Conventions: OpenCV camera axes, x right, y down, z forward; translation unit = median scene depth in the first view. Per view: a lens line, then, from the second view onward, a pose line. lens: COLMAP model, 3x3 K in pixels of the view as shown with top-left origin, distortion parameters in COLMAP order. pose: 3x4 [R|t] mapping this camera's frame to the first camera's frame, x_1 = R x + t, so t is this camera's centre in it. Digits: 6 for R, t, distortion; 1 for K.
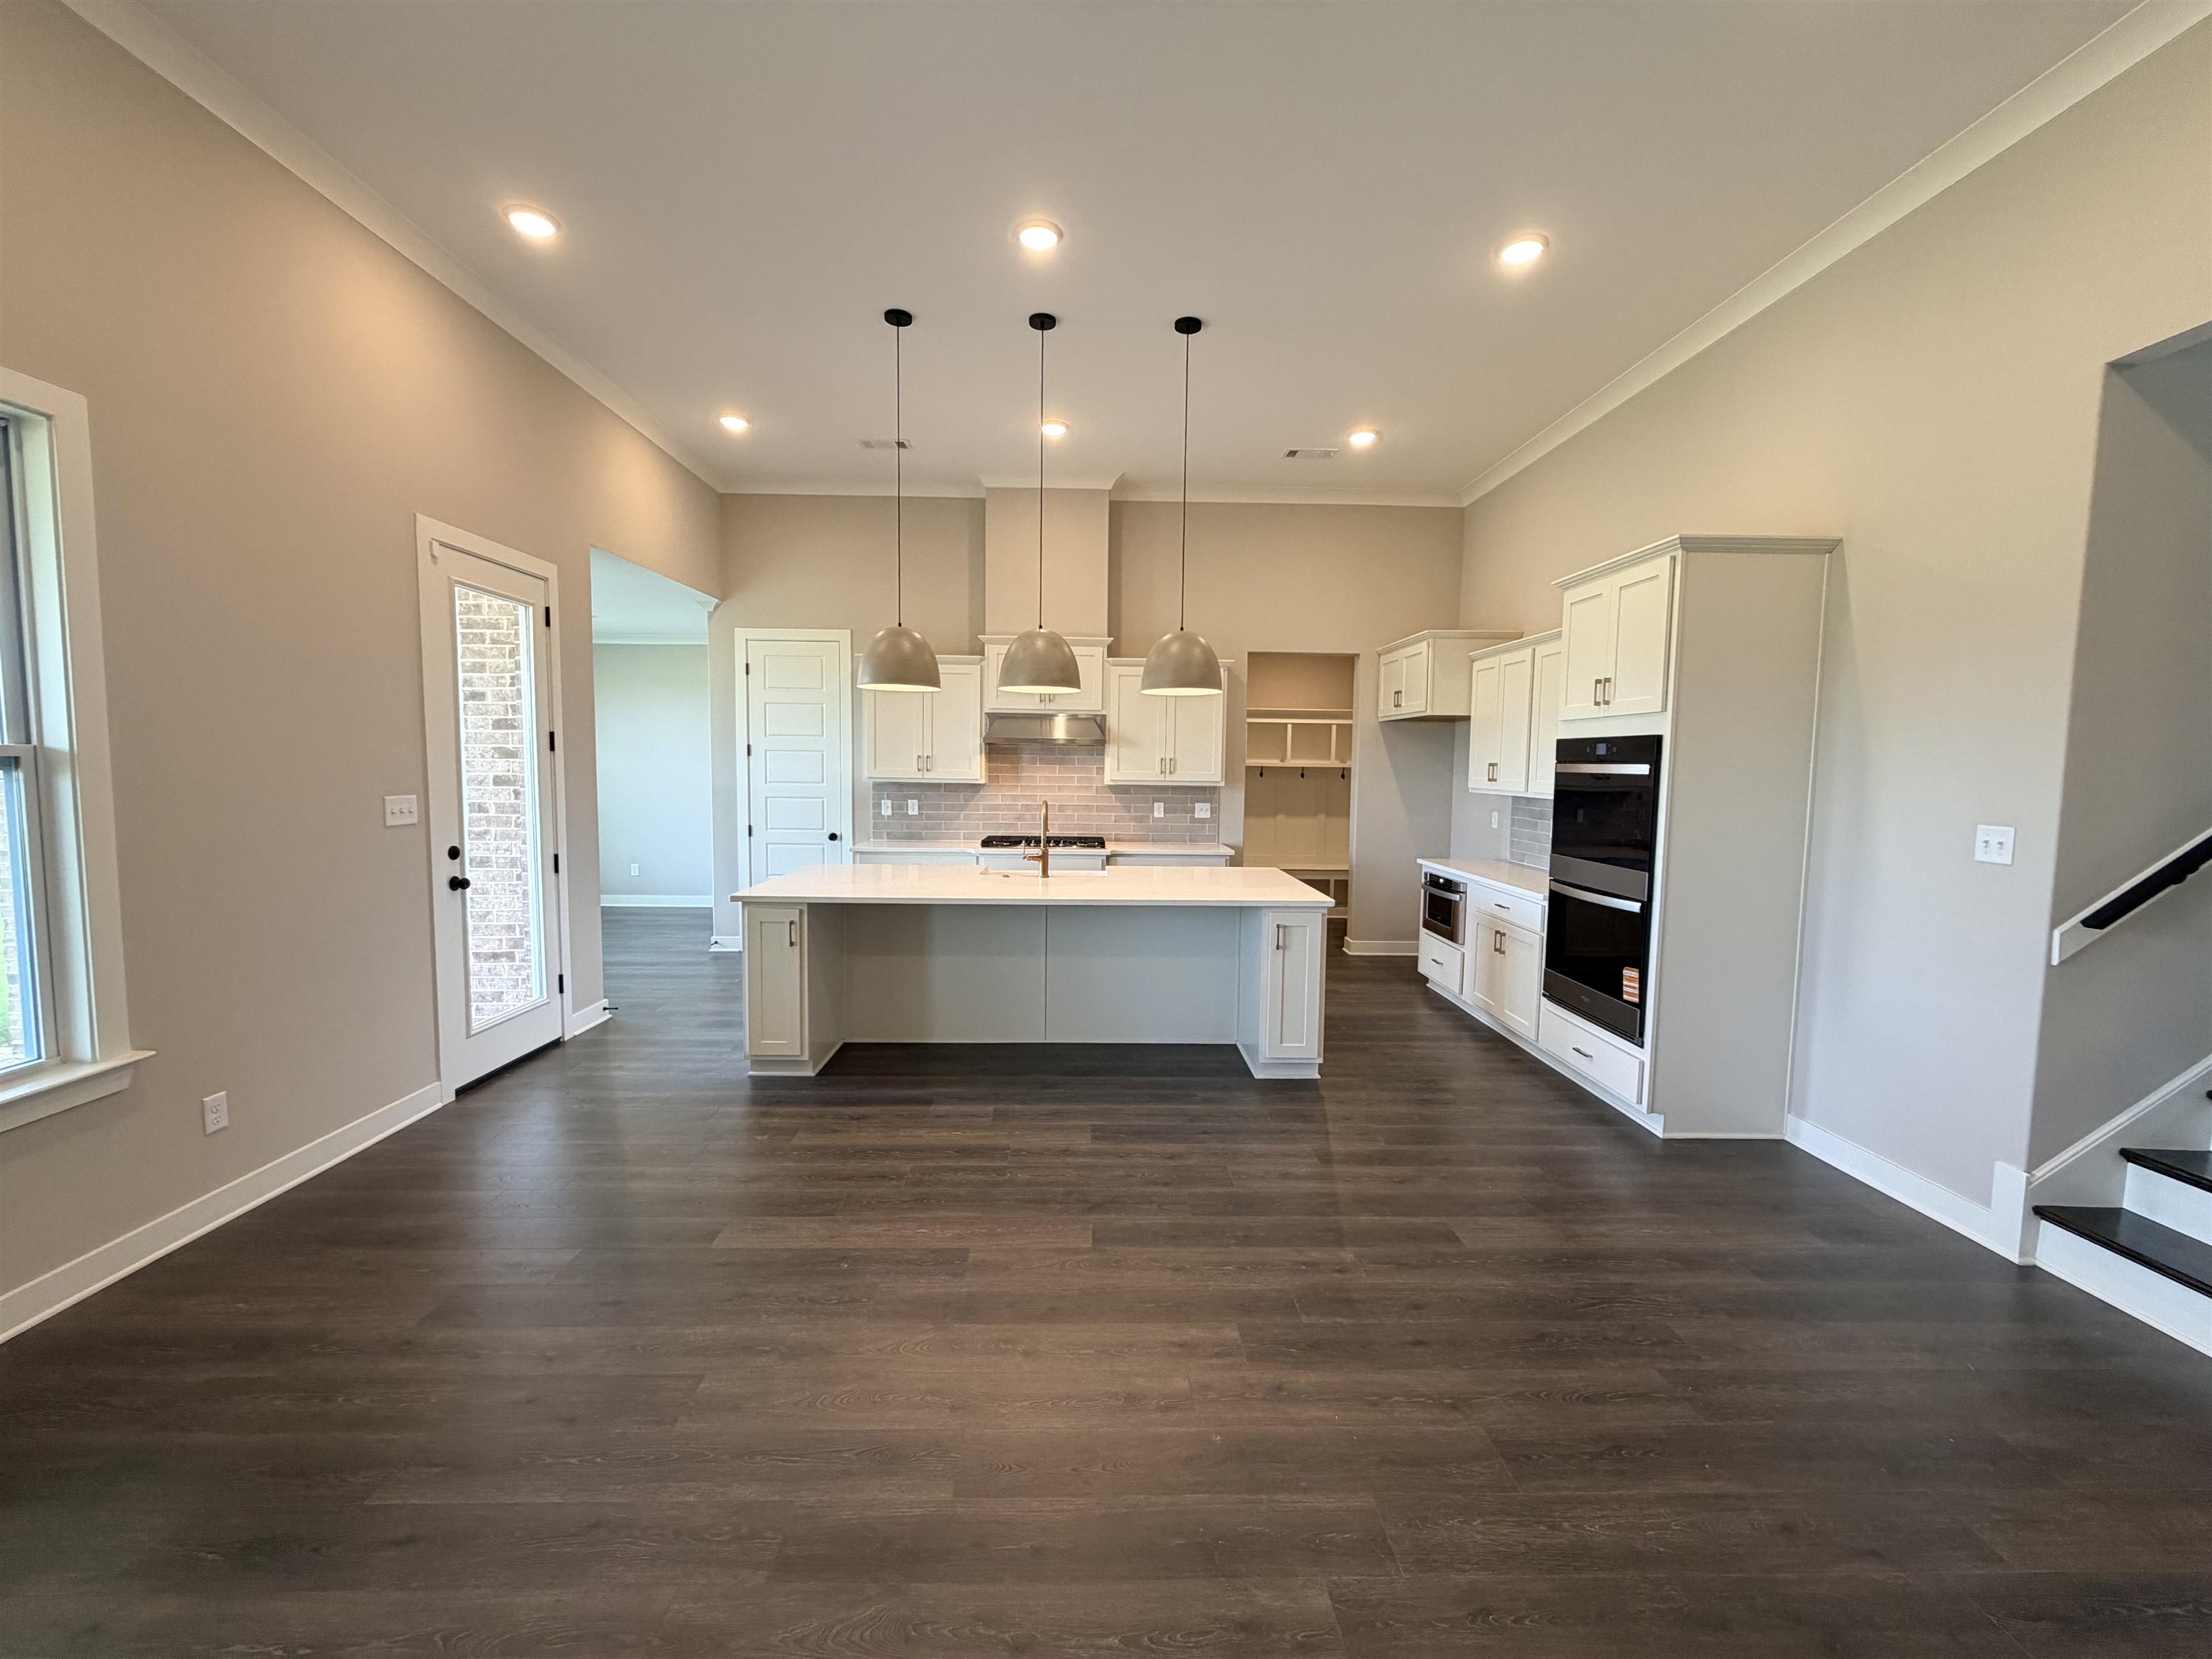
lens RADIAL K [[879.9, 0, 1106.2], [0, 879.9, 826.2], [0, 0, 1]] dist [0.000033, 0.000876]
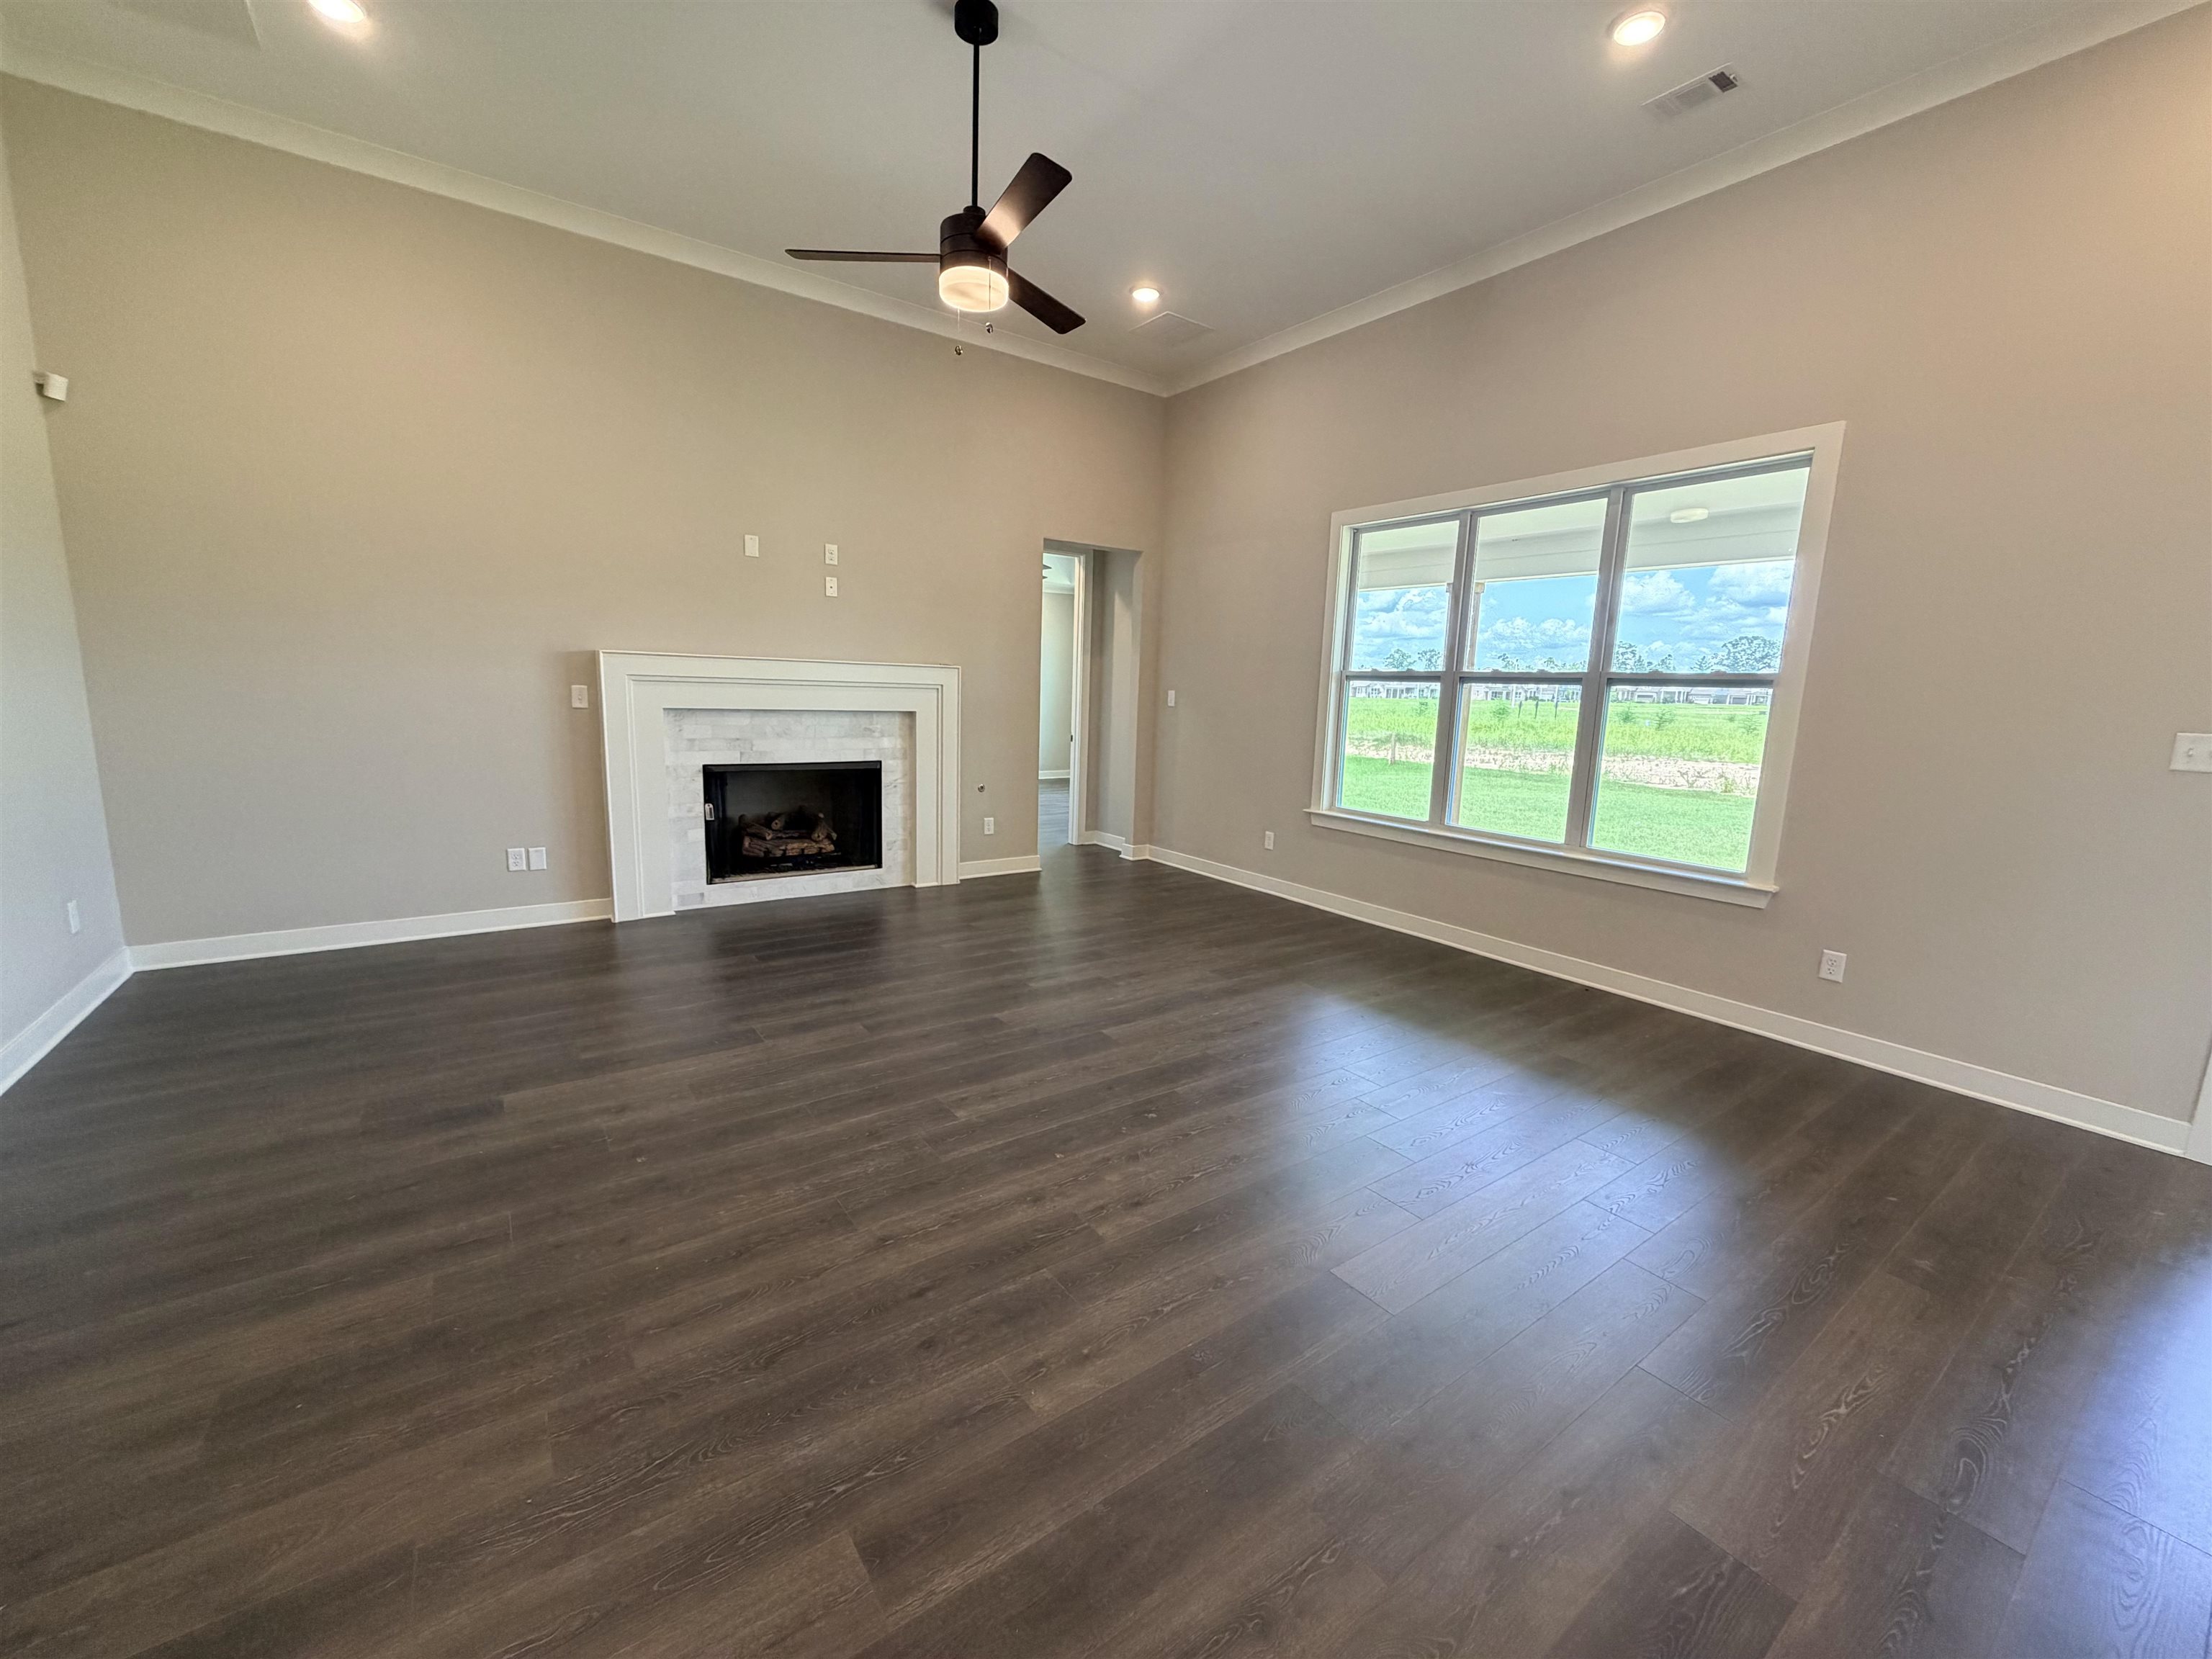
lens RADIAL K [[879.9, 0, 1089.4], [0, 879.9, 843.2], [0, 0, 1]] dist [0.000033, 0.000876]
pose [[-0.837524, 0.056567, -0.543464, 0.357803], [-0.083531, 0.969680, 0.229659, -0.028815], [0.539977, 0.237741, -0.807406, 0.911144]]
